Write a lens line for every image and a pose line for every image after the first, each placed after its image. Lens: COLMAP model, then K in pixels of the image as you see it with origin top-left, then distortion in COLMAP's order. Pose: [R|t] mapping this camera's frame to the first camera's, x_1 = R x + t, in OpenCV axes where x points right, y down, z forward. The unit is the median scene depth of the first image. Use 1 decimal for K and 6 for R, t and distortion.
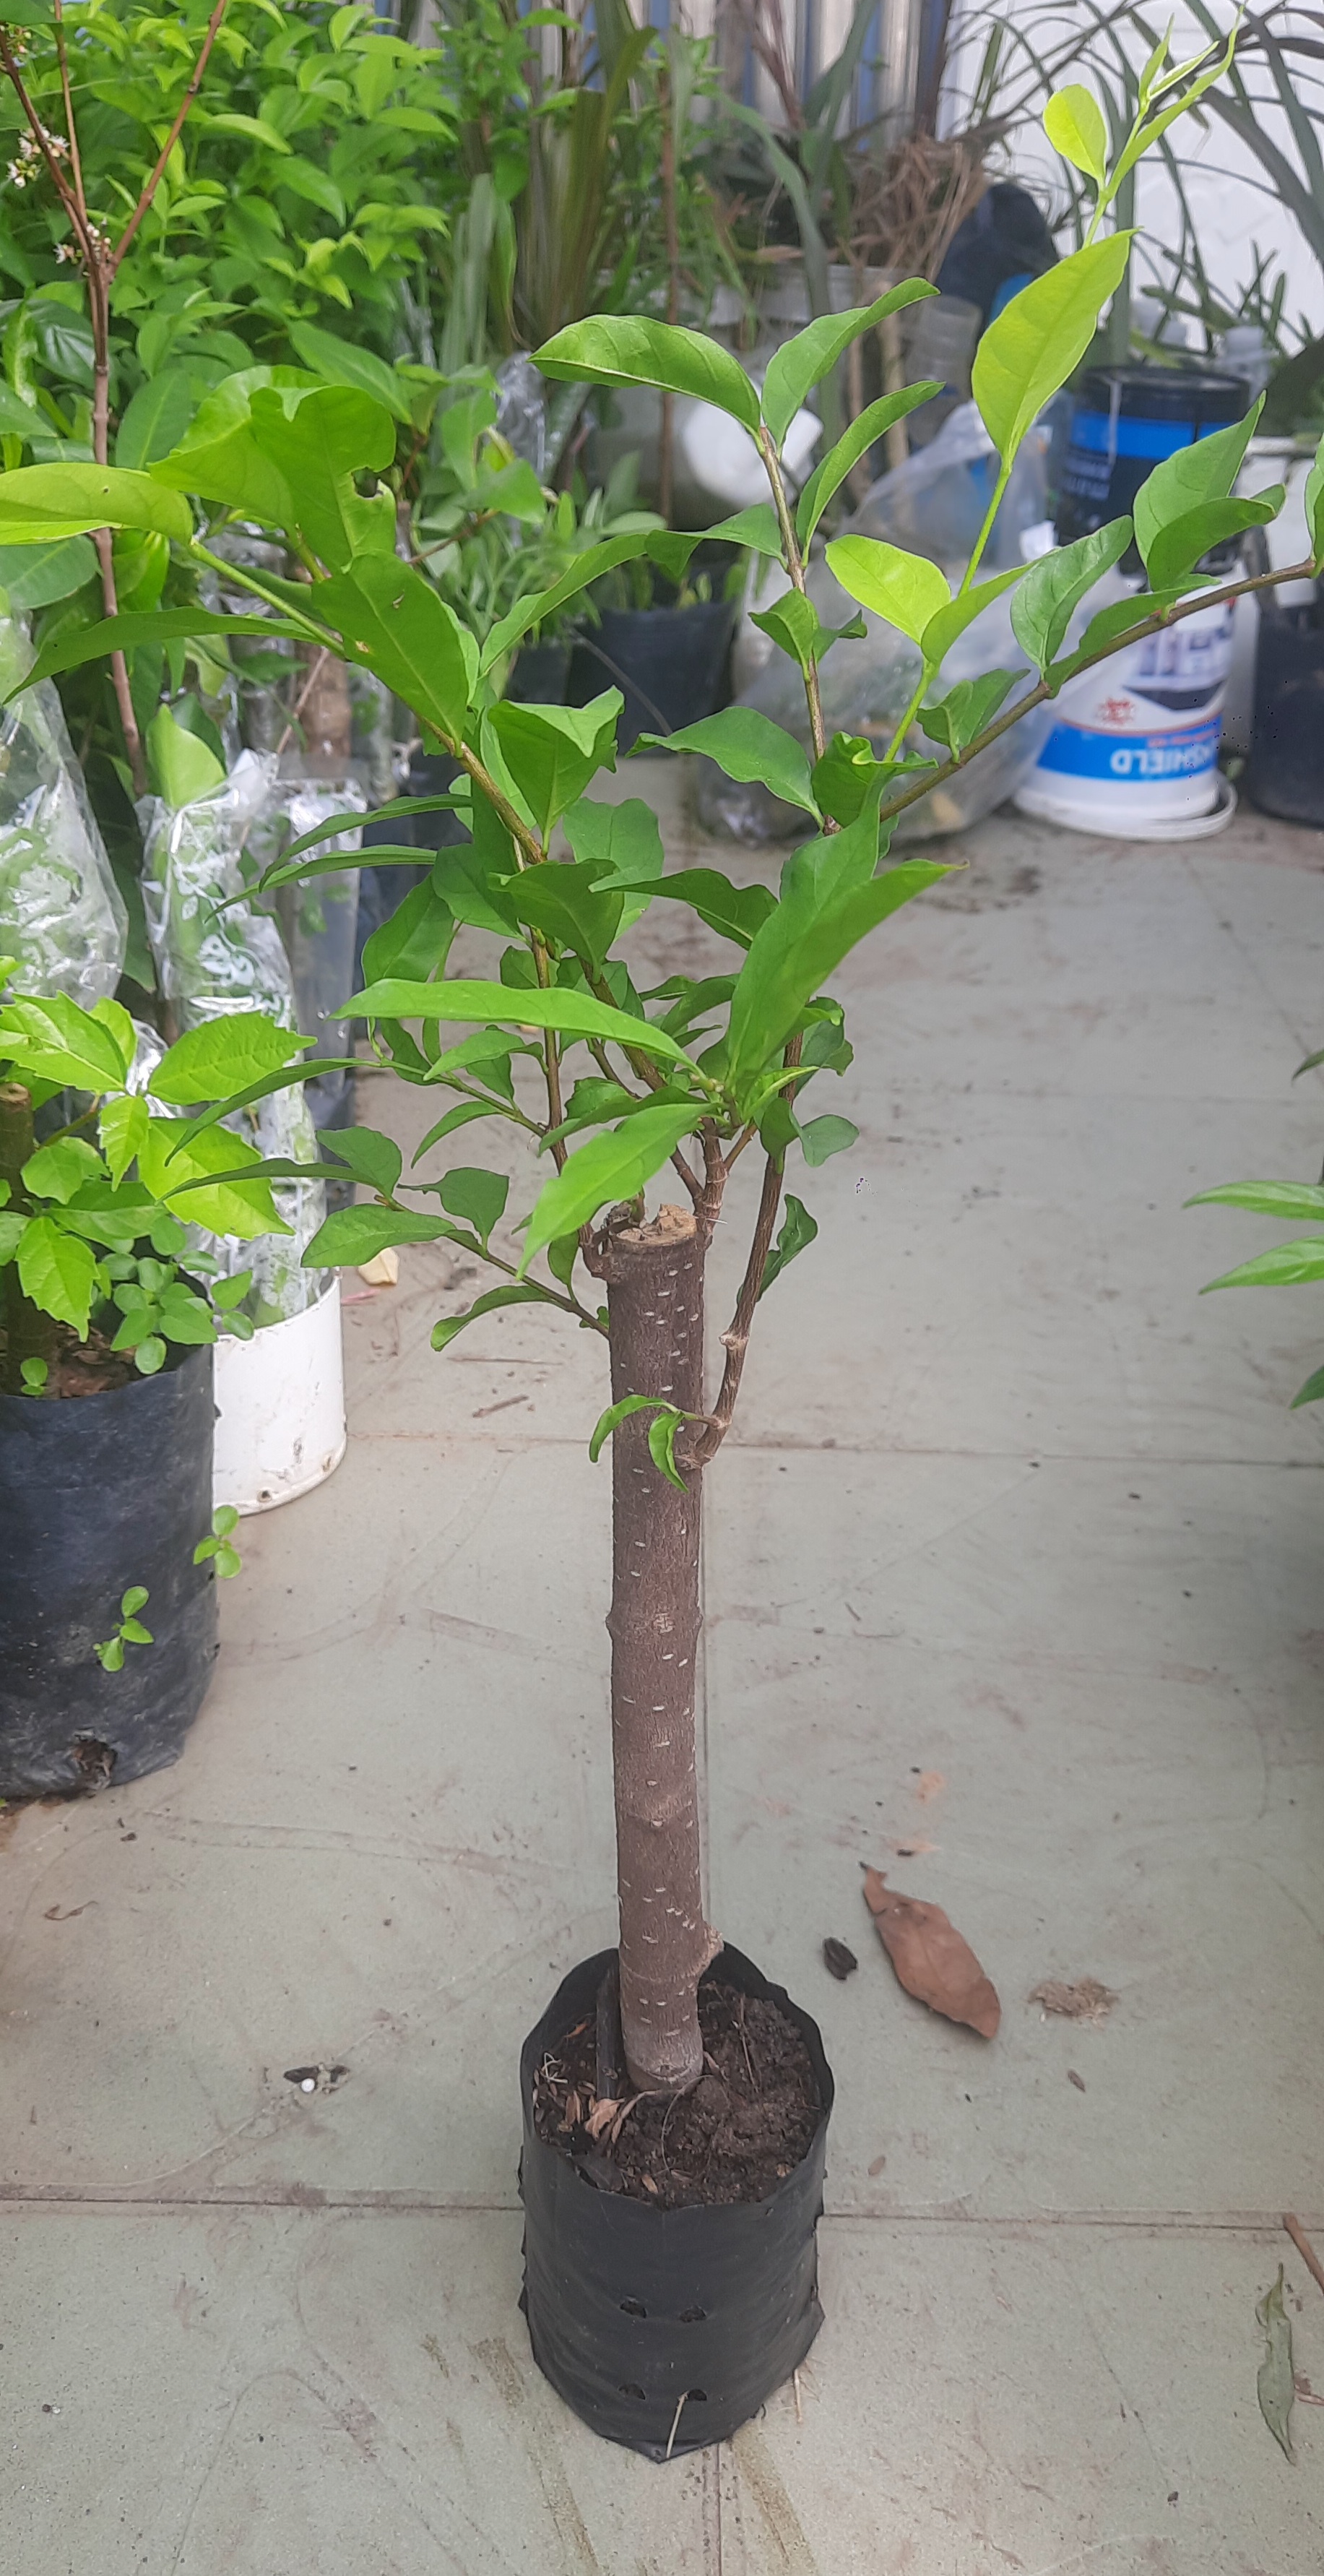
lens RADIAL K [[2244.2, 0, 662.0], [0, 2244.2, 1288.0], [0, 0, 1]] dist [0.031586, -0.032589]
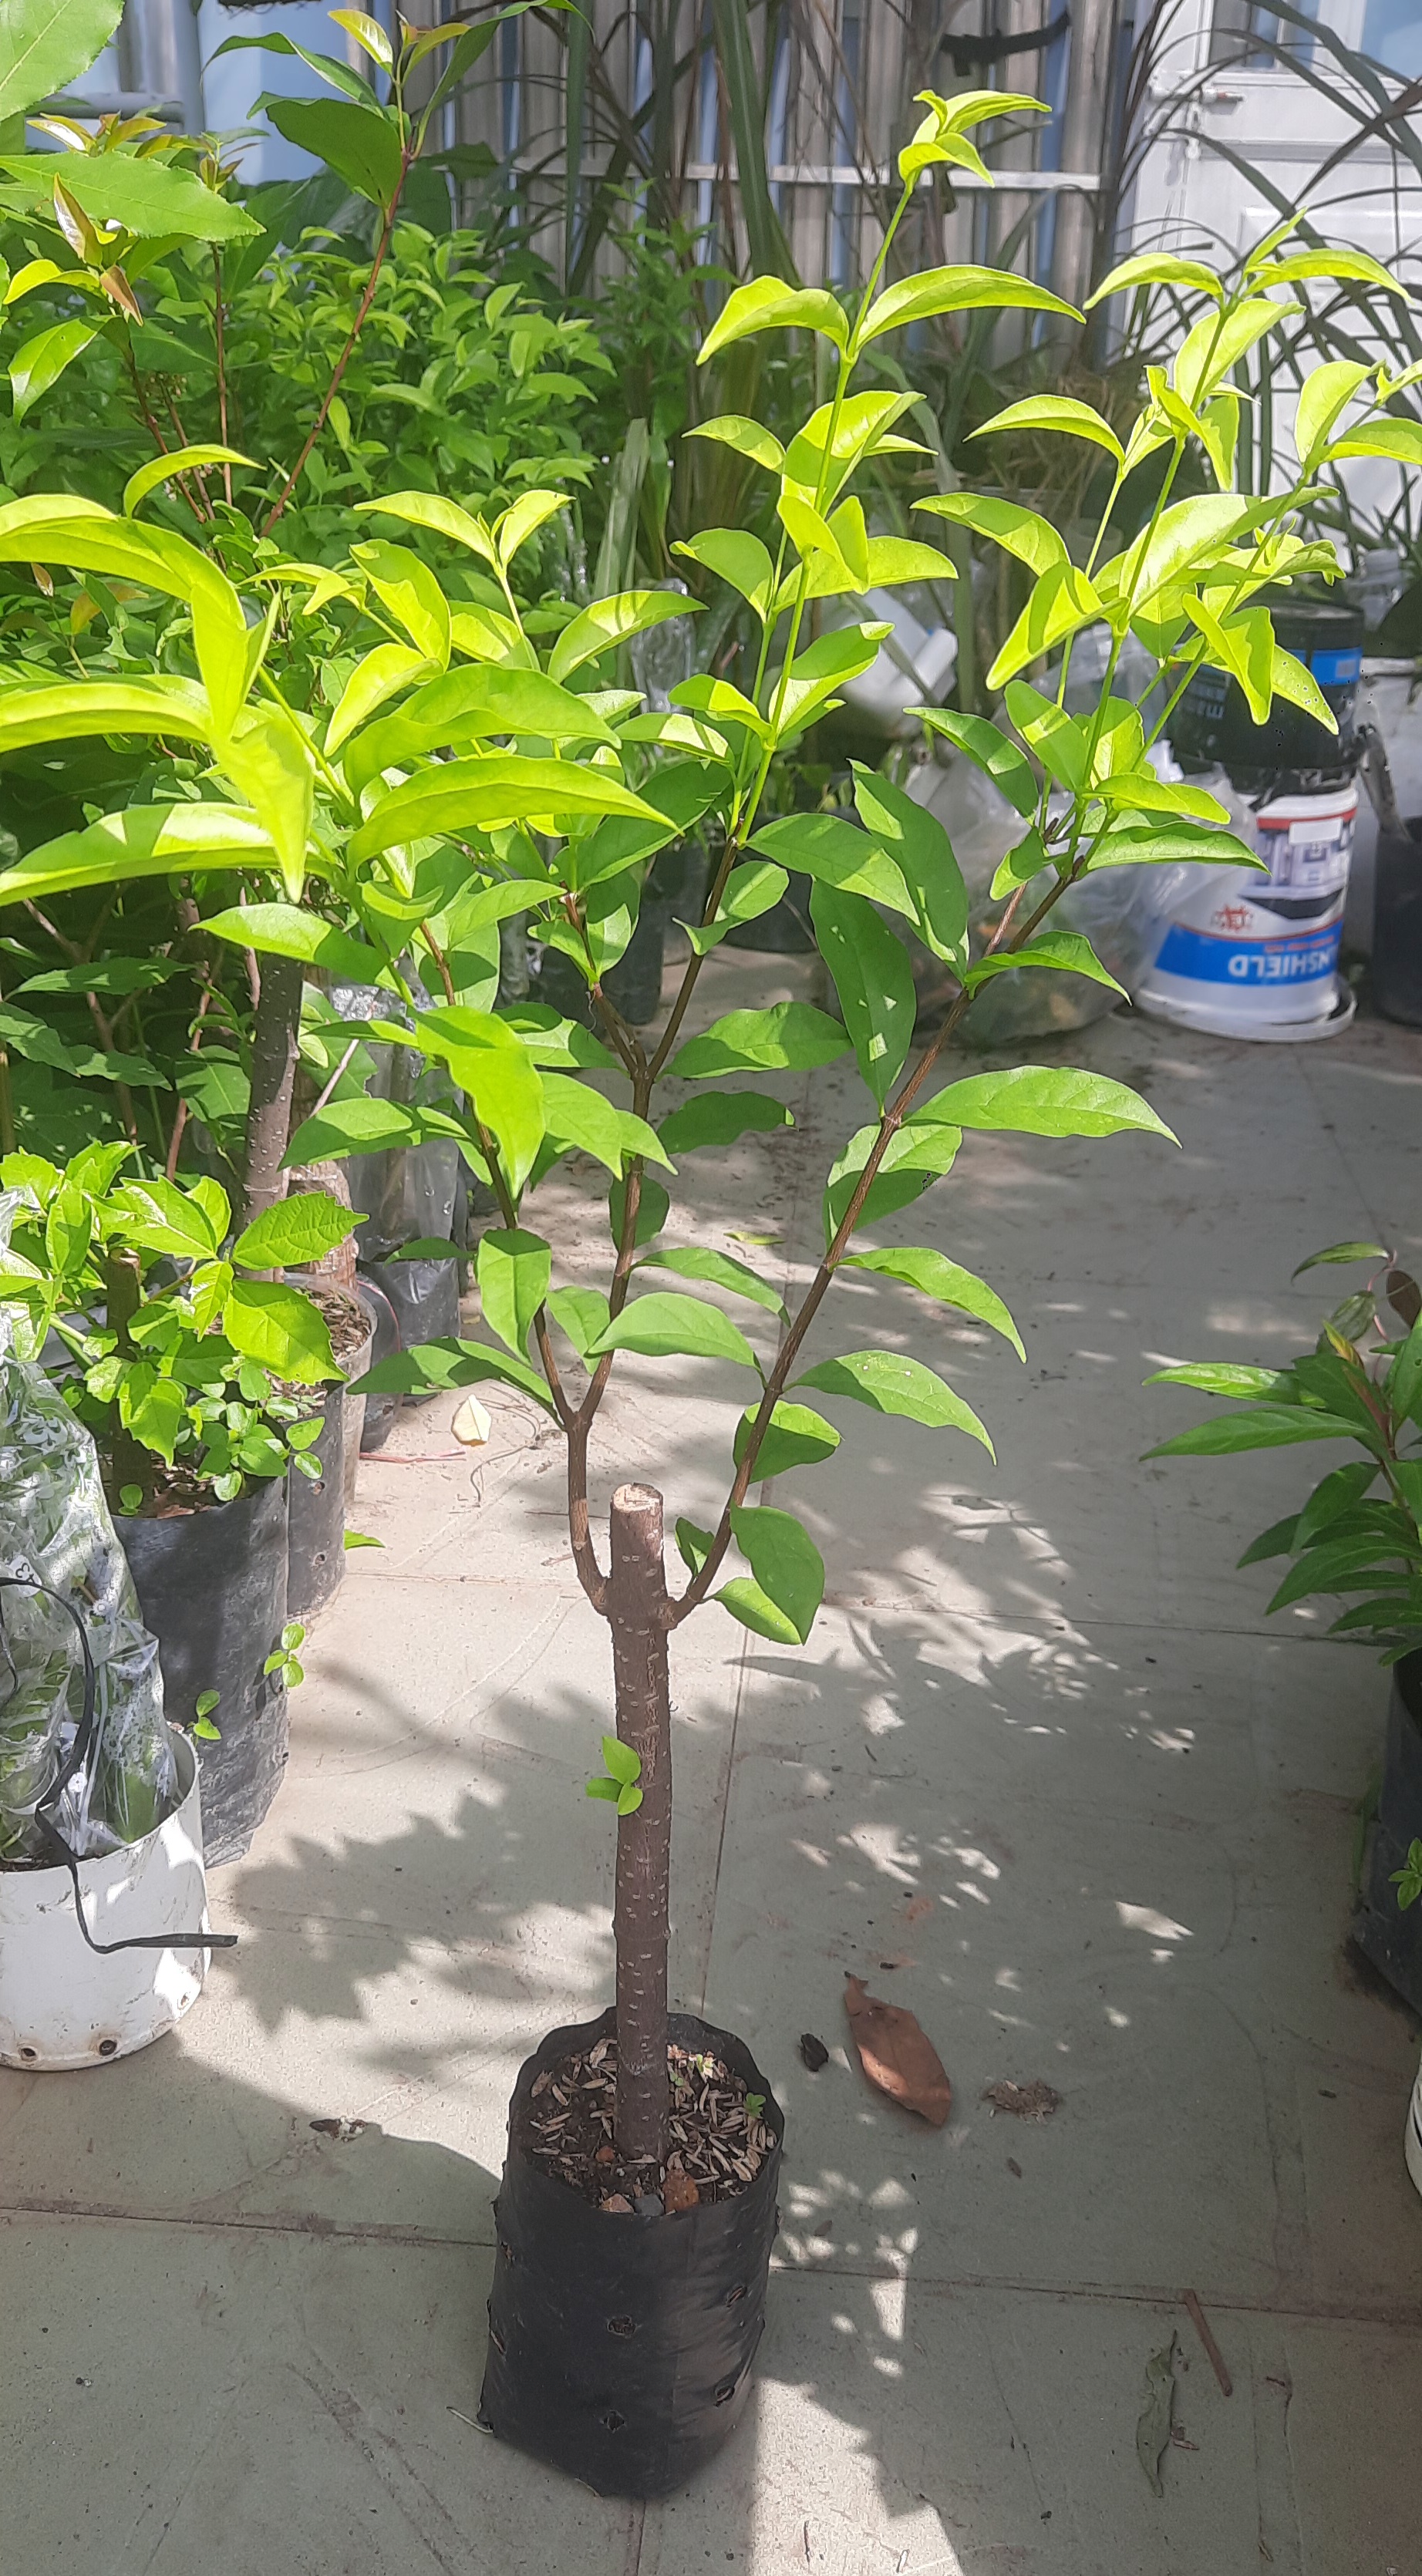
lens RADIAL K [[2480.2, 0, 732.7], [0, 2480.2, 1275.9], [0, 0, 1]] dist [0.039943, -0.039838]
pose [[0.996901, 0.026608, -0.074035, 0.114161], [-0.032958, 0.995756, -0.085923, 0.022513], [0.071434, 0.088097, 0.993547, -0.243794]]
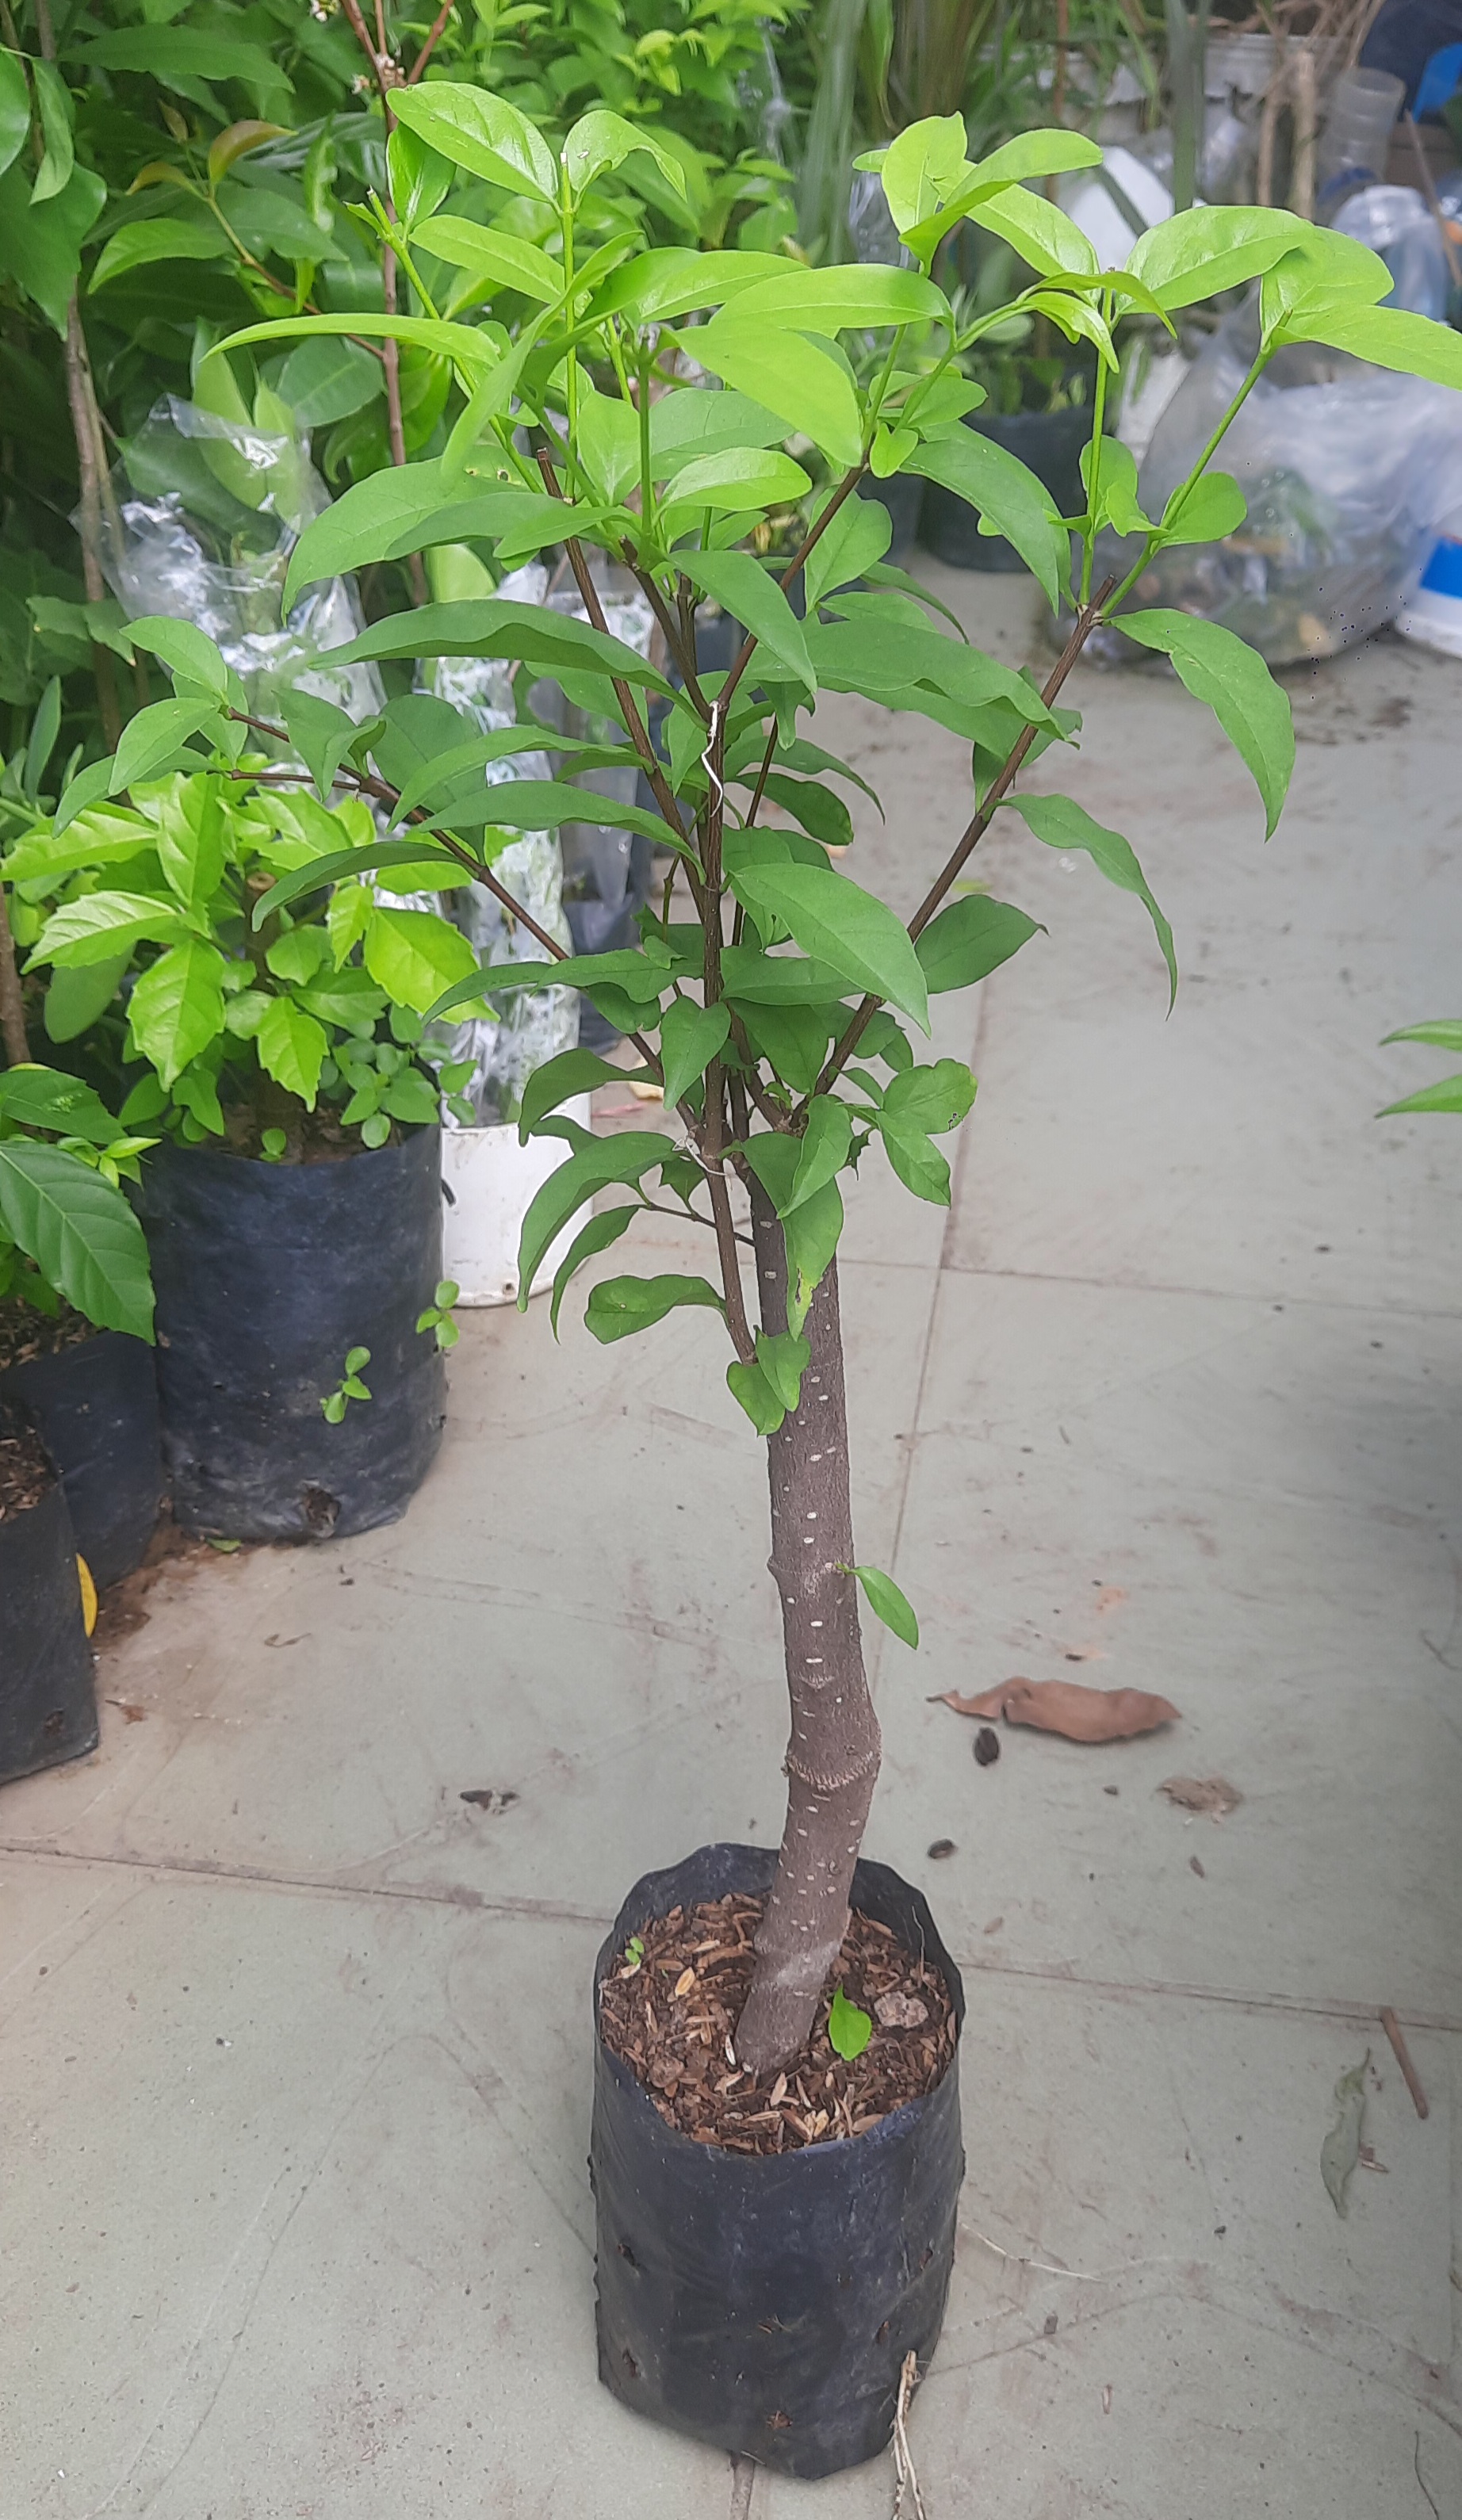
lens RADIAL K [[2549.6, 0, 731.0], [0, 2549.6, 1260.0], [0, 0, 1]] dist [0.067456, -0.131291]
pose [[0.986015, 0.057679, -0.156354, 0.126478], [-0.052341, 0.997904, 0.038050, 0.033919], [0.158221, -0.029334, 0.986968, -0.173238]]
